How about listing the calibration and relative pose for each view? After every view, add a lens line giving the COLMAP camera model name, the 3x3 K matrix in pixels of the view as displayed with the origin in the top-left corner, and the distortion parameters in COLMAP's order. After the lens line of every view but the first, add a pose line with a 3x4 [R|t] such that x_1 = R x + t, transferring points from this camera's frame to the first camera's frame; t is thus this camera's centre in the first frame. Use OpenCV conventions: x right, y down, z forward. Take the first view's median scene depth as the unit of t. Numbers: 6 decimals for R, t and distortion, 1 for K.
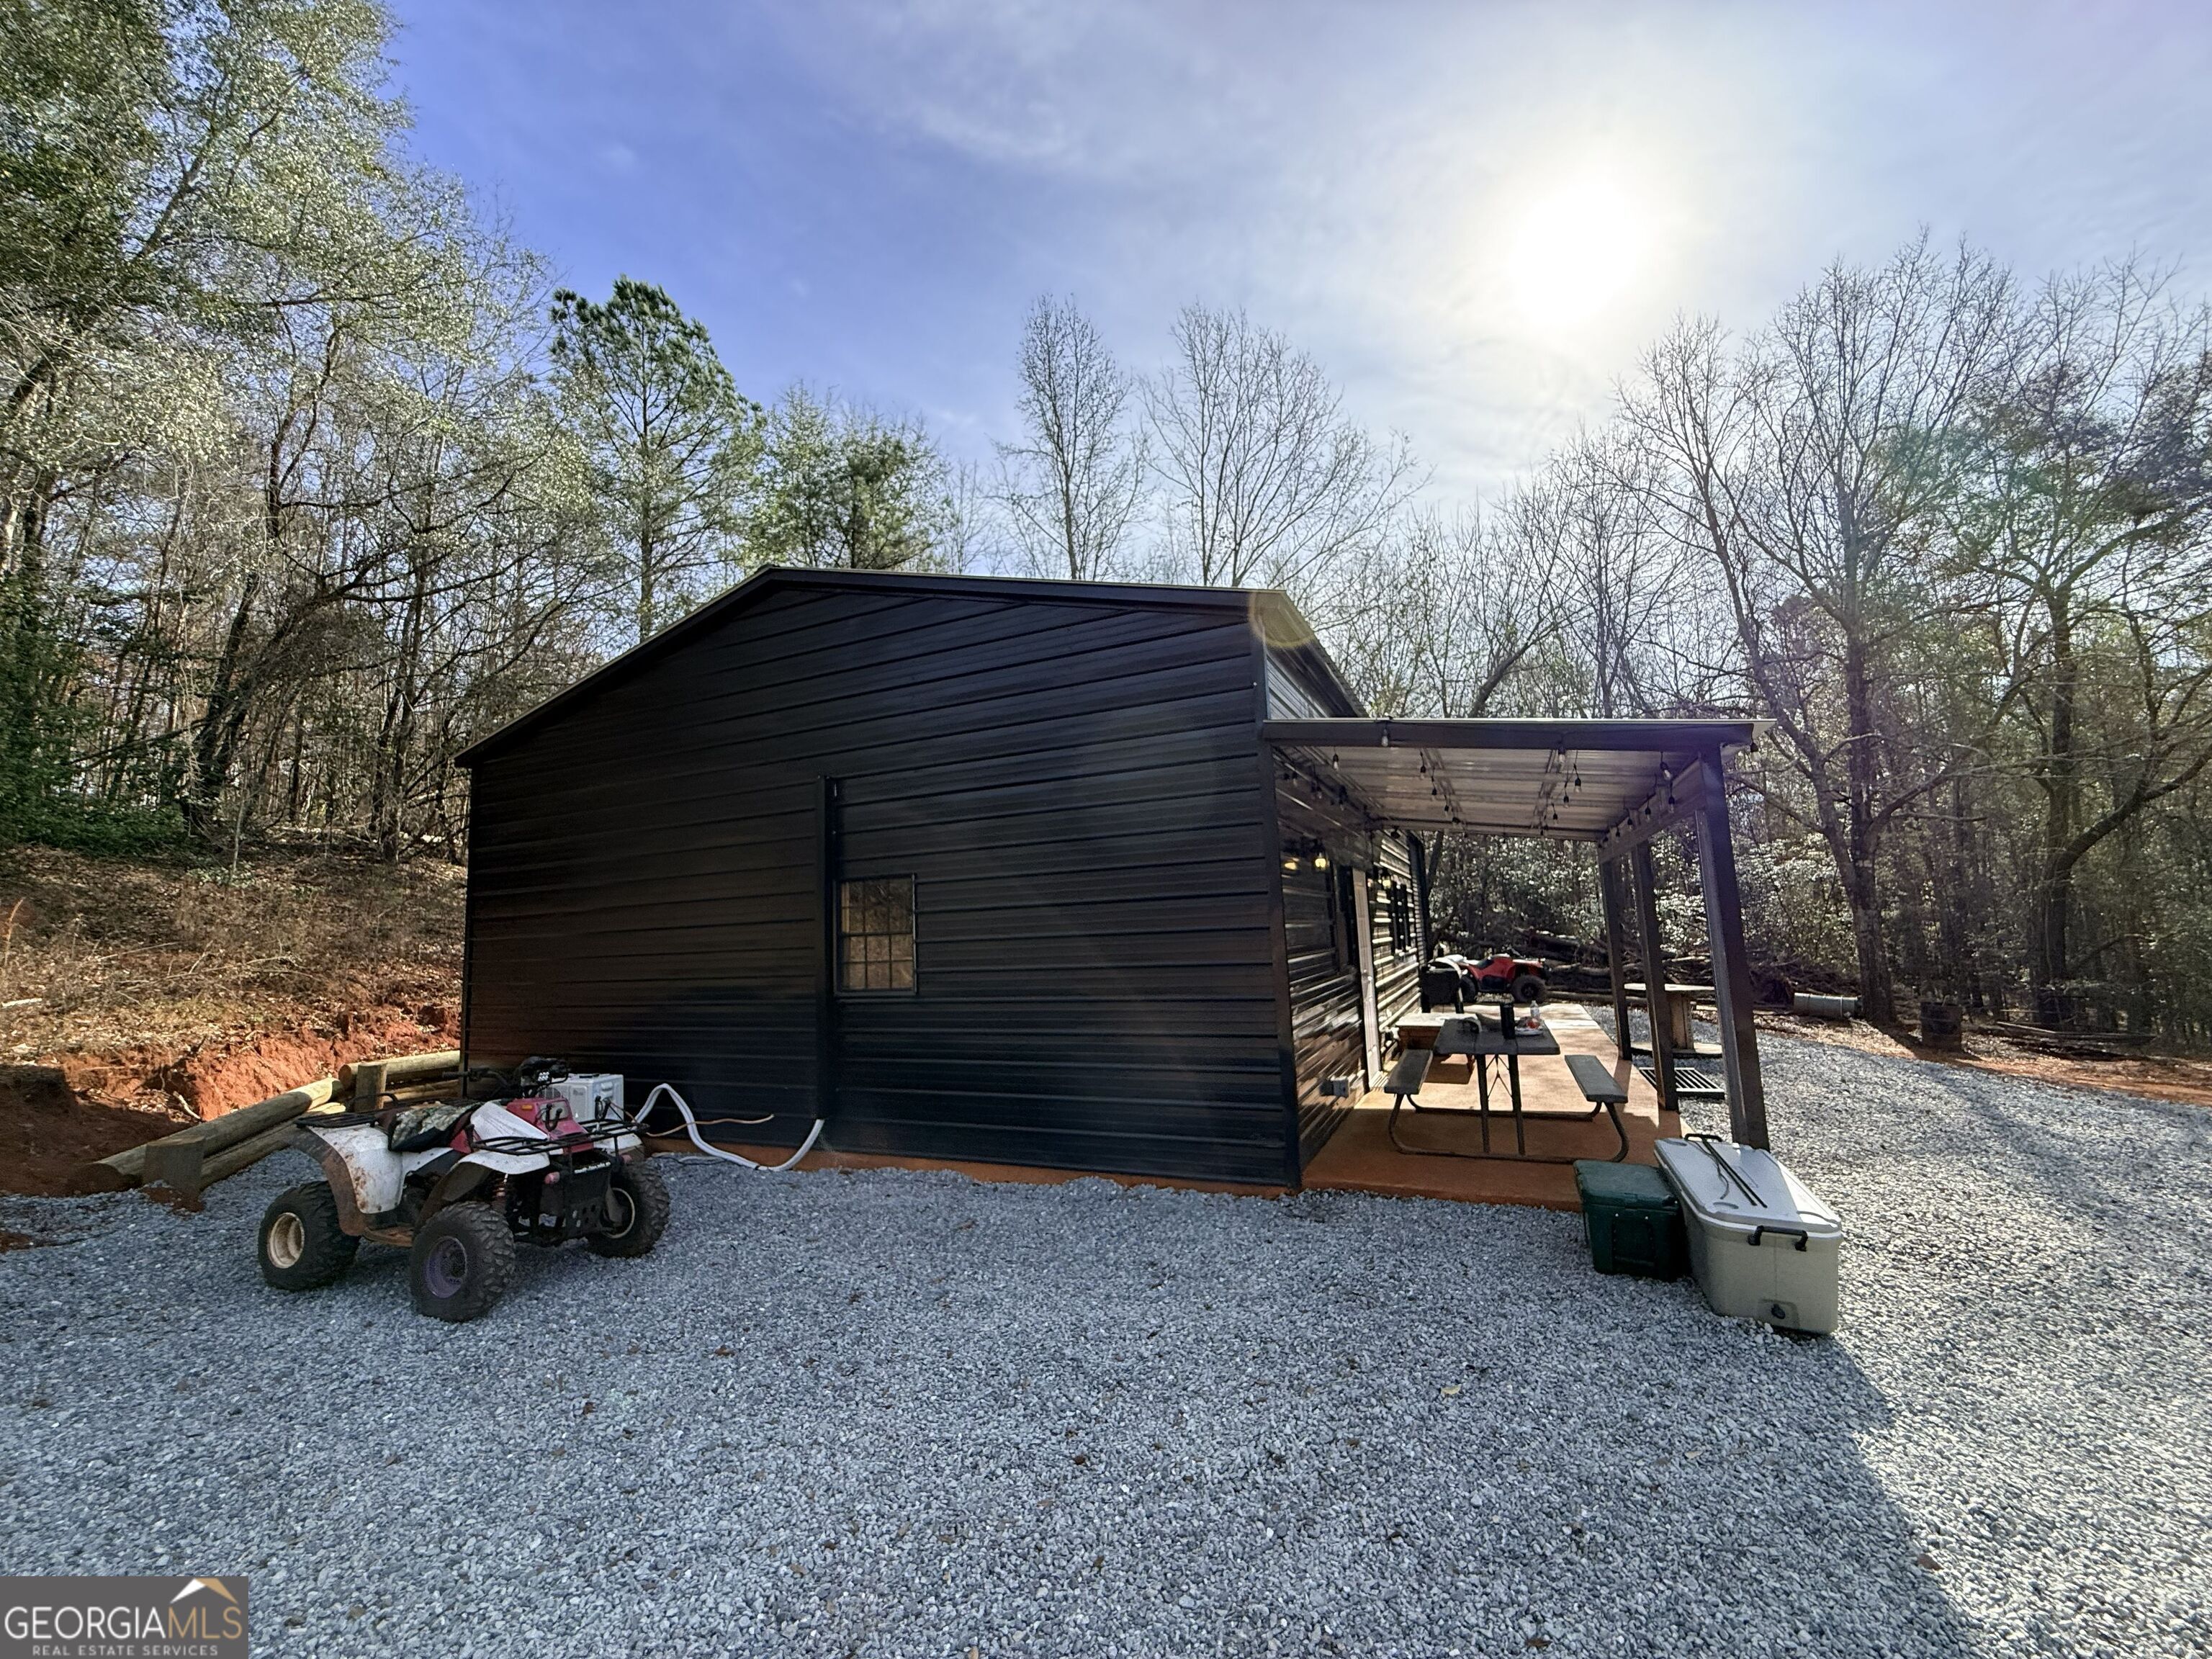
lens RADIAL K [[881.0, 0, 1098.9], [0, 881.0, 830.9], [0, 0, 1]] dist [-0.002267, 0.000305]
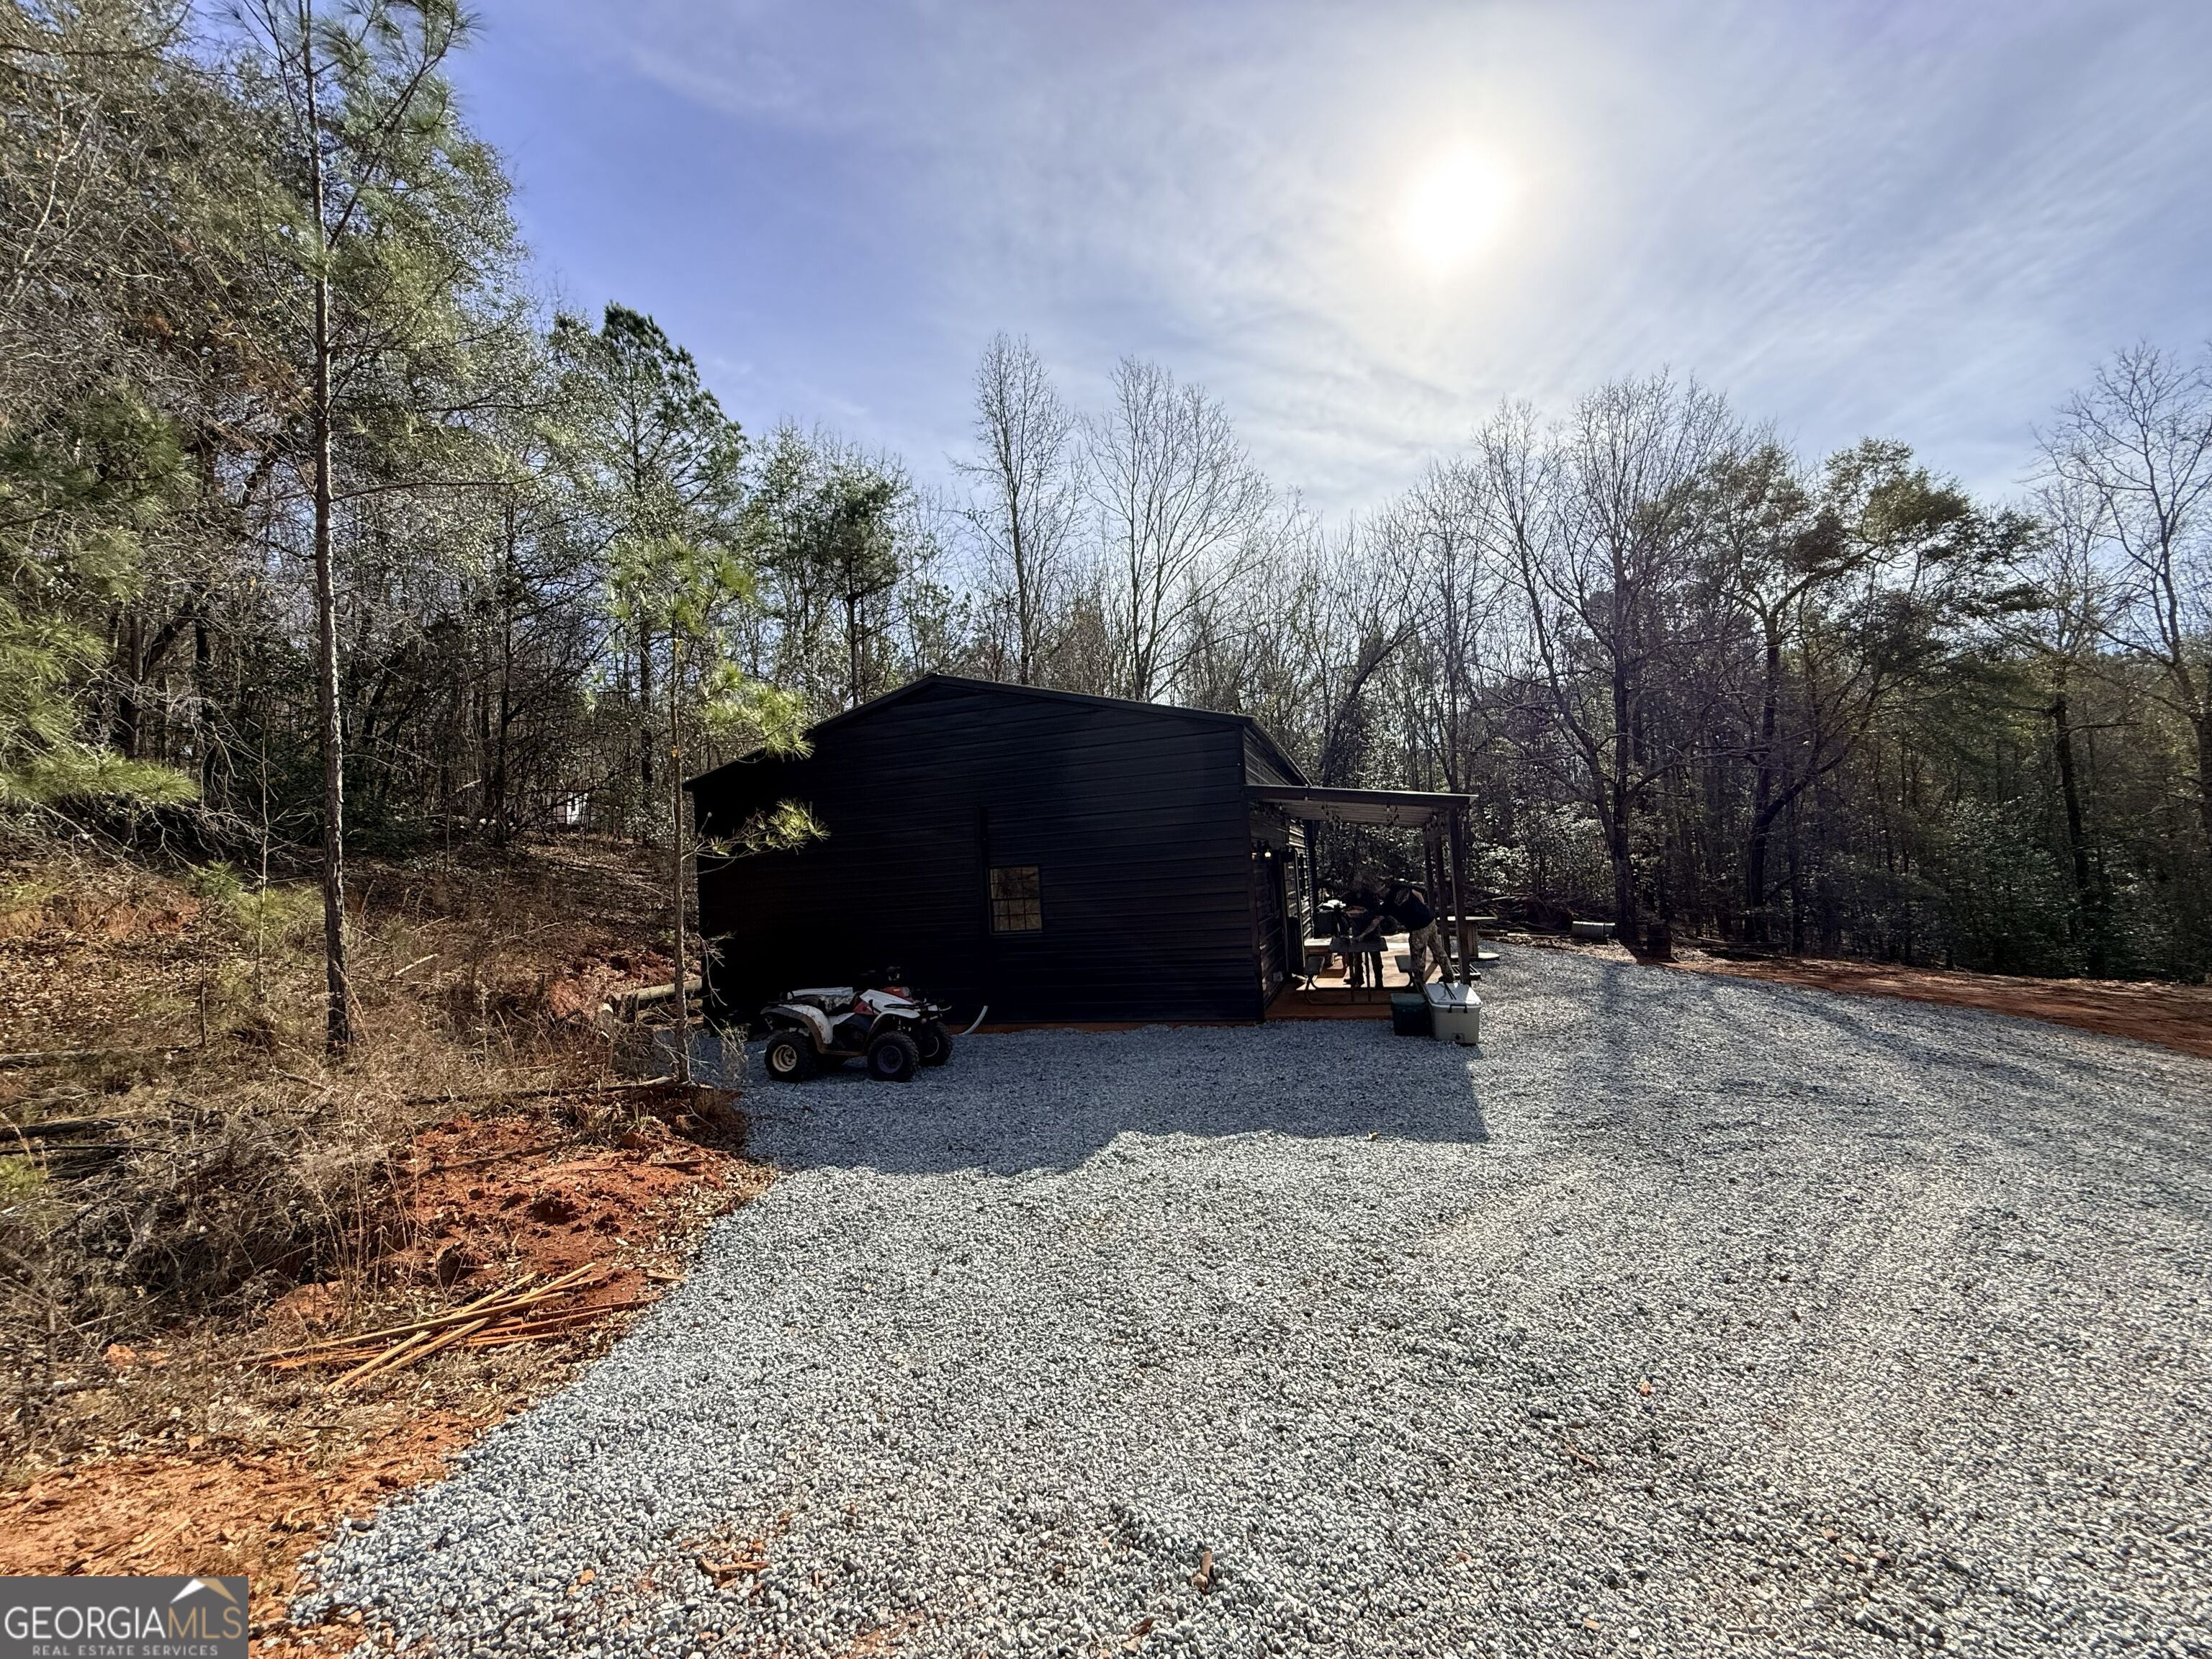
lens RADIAL K [[881.0, 0, 1111.0], [0, 881.0, 829.6], [0, 0, 1]] dist [-0.002267, 0.000305]
pose [[0.990241, -0.013755, 0.138688, -0.109350], [0.006103, 0.998443, 0.055446, -0.039947], [-0.139234, -0.054059, 0.988783, -0.257143]]
